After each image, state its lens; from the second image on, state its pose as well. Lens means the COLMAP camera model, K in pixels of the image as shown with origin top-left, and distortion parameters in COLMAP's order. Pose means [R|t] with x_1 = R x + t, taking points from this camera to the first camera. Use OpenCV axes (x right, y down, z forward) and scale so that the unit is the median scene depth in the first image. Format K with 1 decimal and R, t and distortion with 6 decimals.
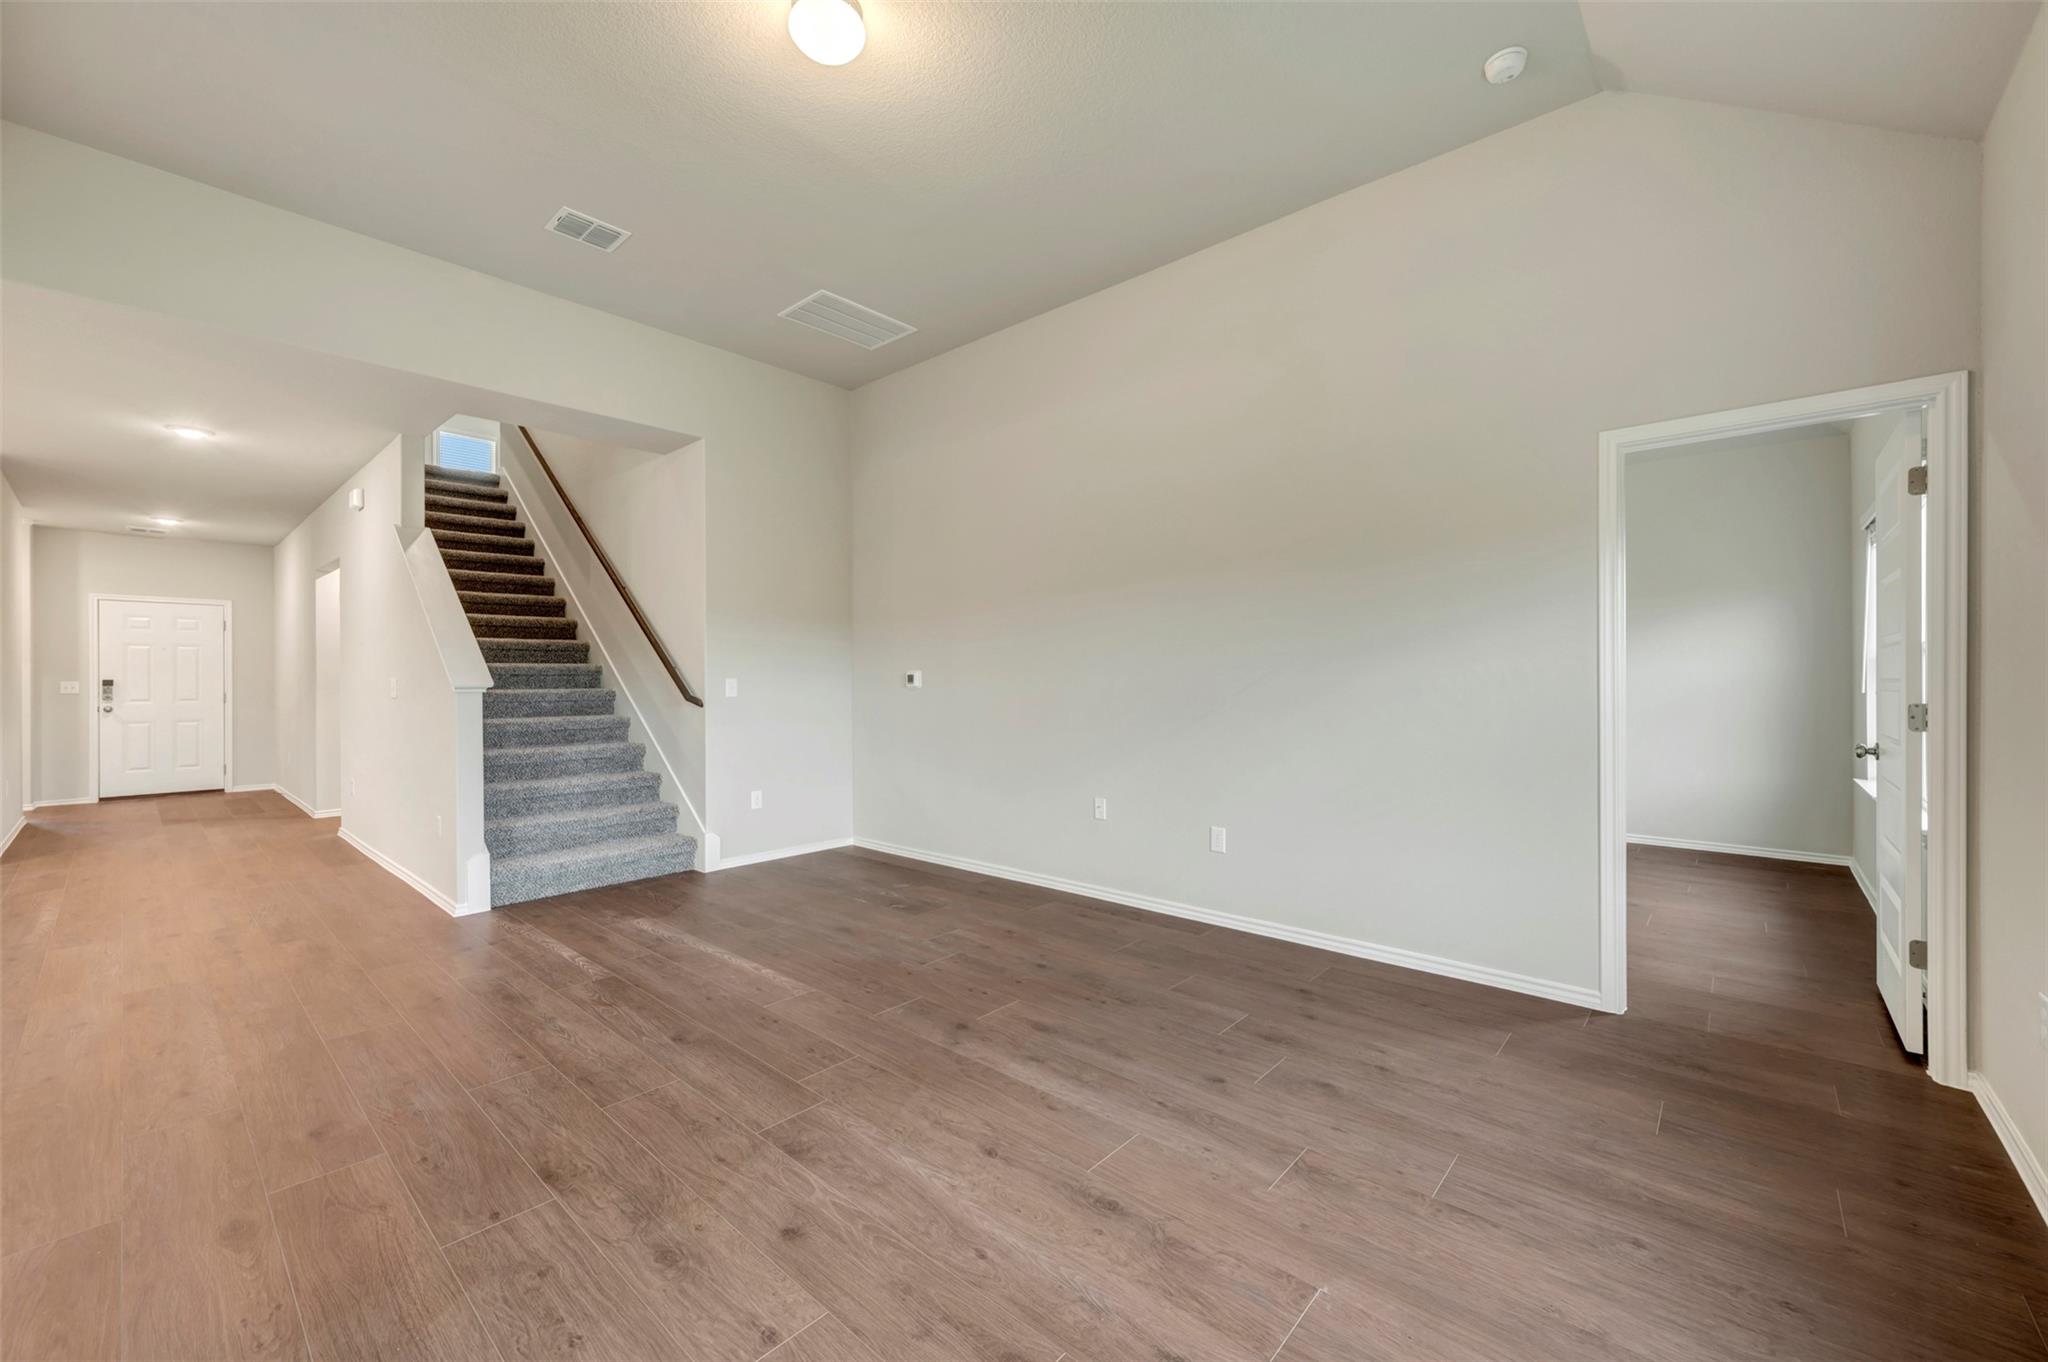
lens RADIAL K [[805.8, 0, 1024.1], [0, 805.8, 676.6], [0, 0, 1]] dist [-0.000878, 0.000026]
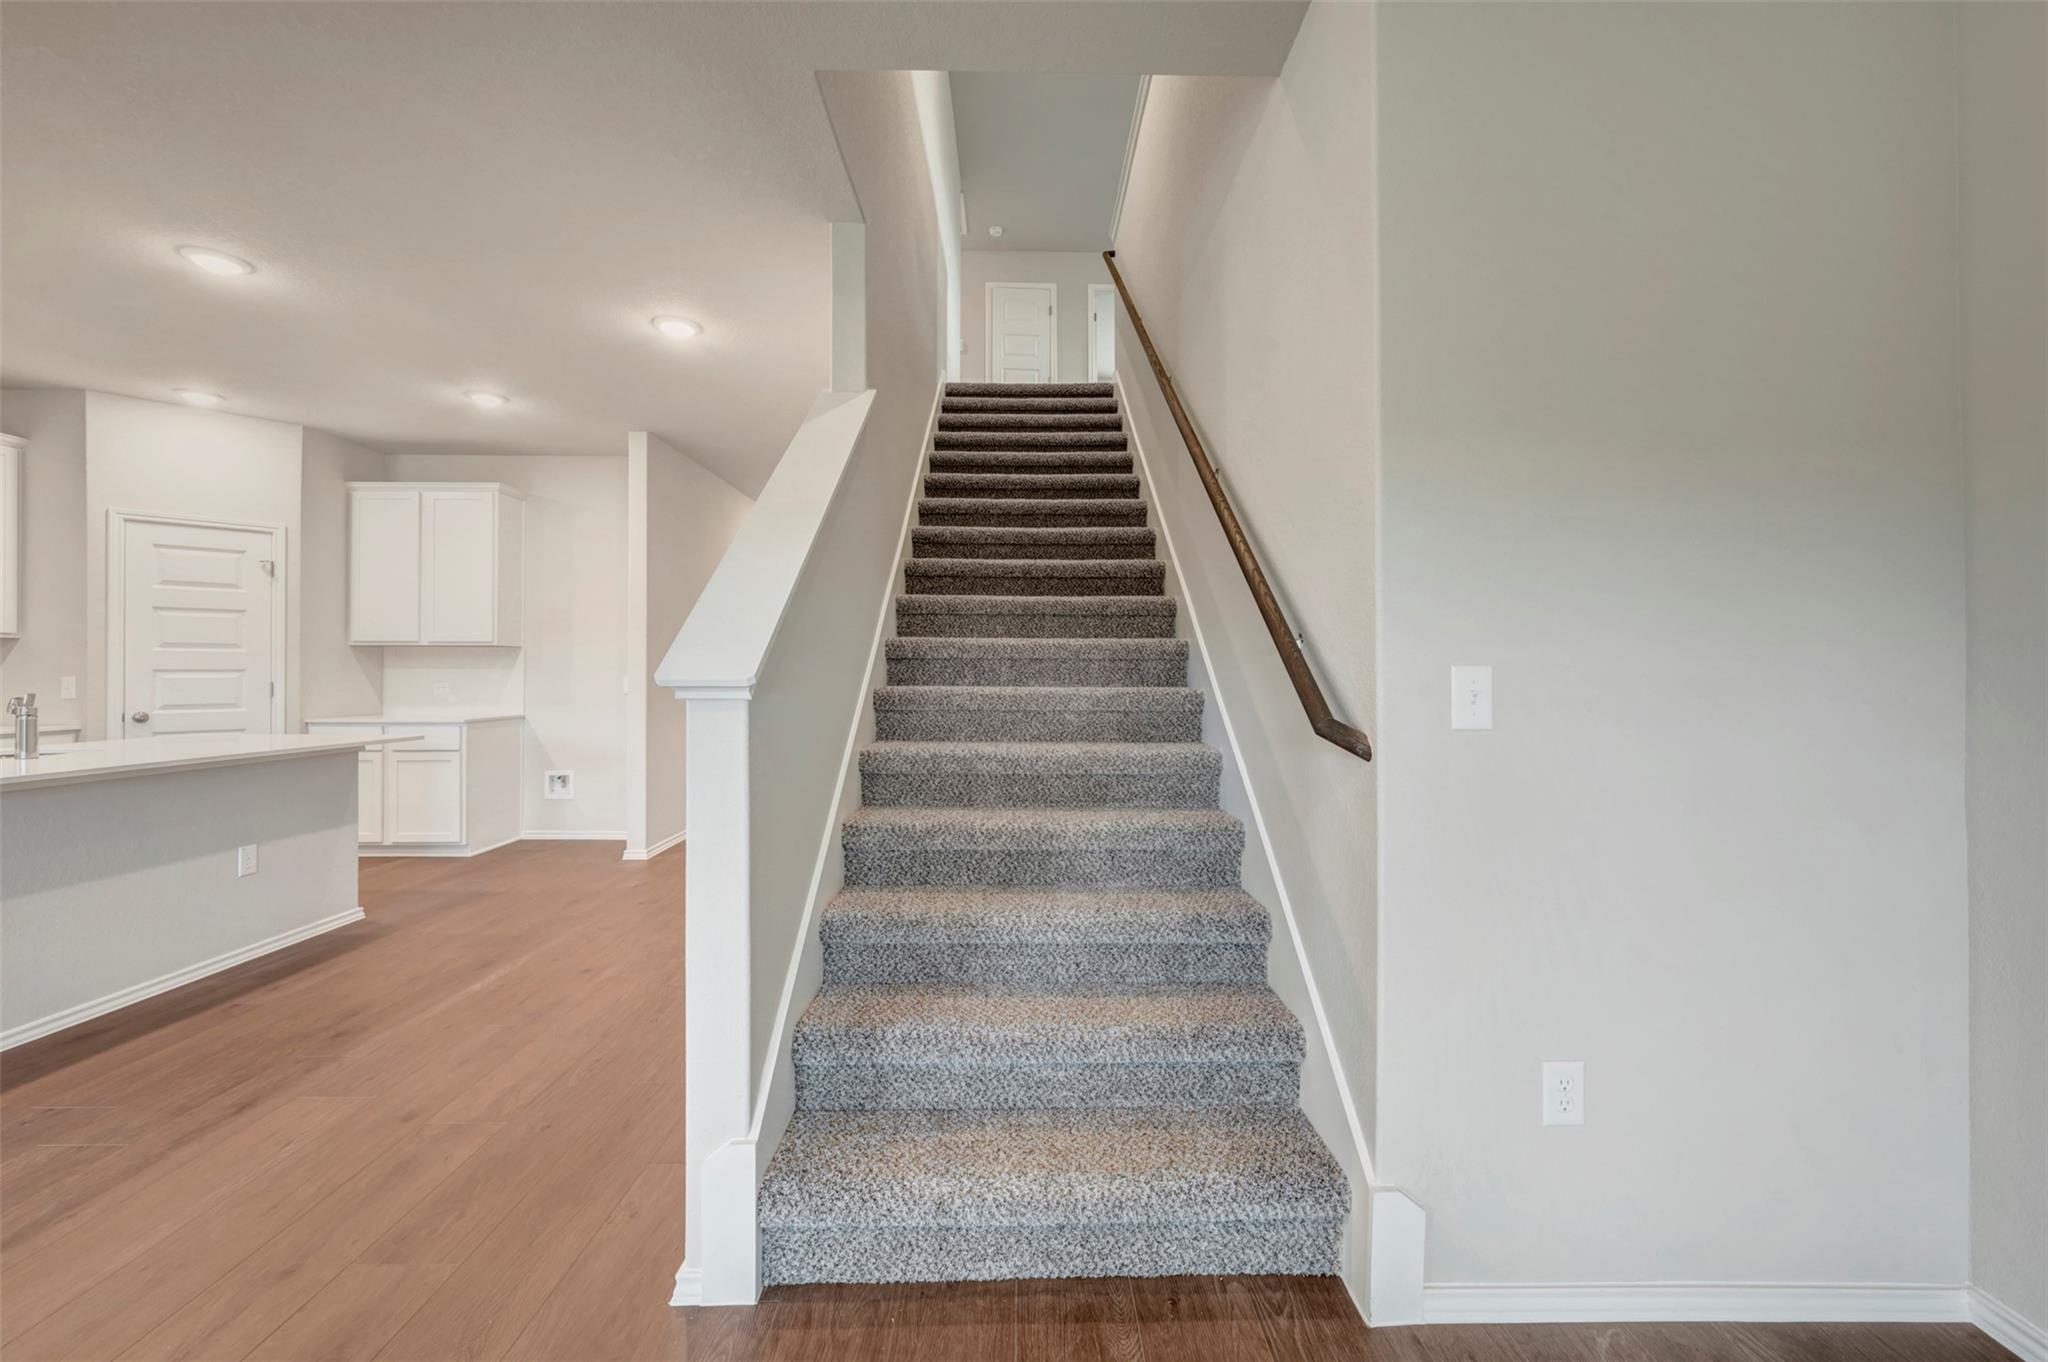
lens RADIAL K [[818.3, 0, 1024.8], [0, 818.3, 673.5], [0, 0, 1]] dist [-0.000204, 0.000278]
pose [[0.674633, 0.009030, -0.738098, -0.235153], [-0.005669, 0.999959, 0.007051, 0.003478], [0.738132, -0.000572, 0.674656, 0.630848]]
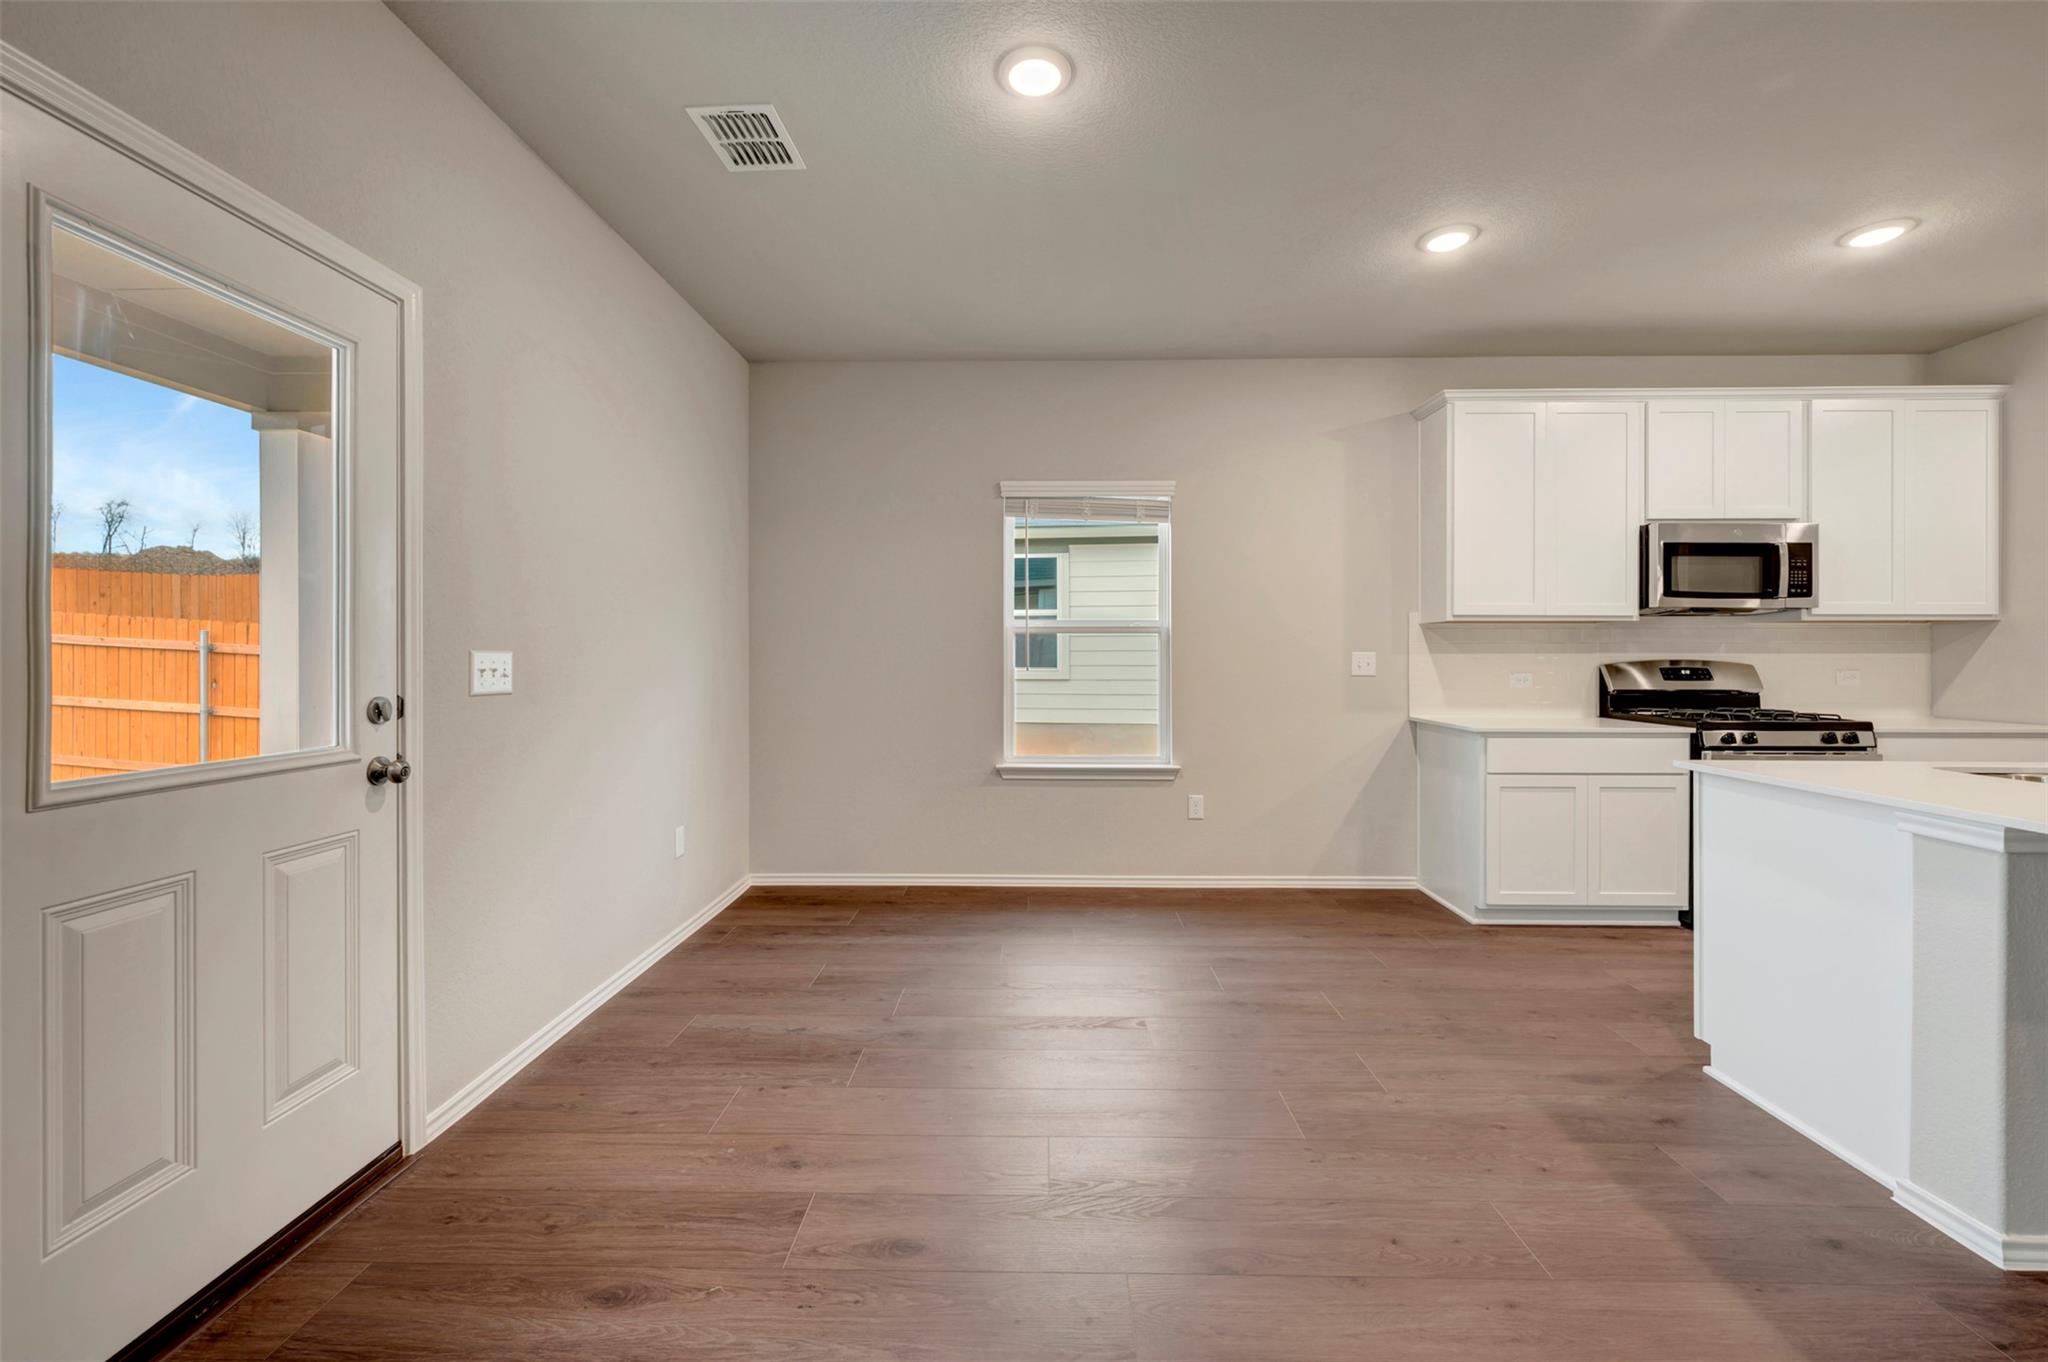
lens RADIAL K [[812.9, 0, 1027.3], [0, 812.9, 656.5], [0, 0, 1]] dist [0.000307, 0.000213]
pose [[-0.759481, 0.006563, -0.650496, -0.424984], [0.004694, 0.999978, 0.004609, 0.003707], [0.650512, 0.000447, -0.759496, 0.435441]]
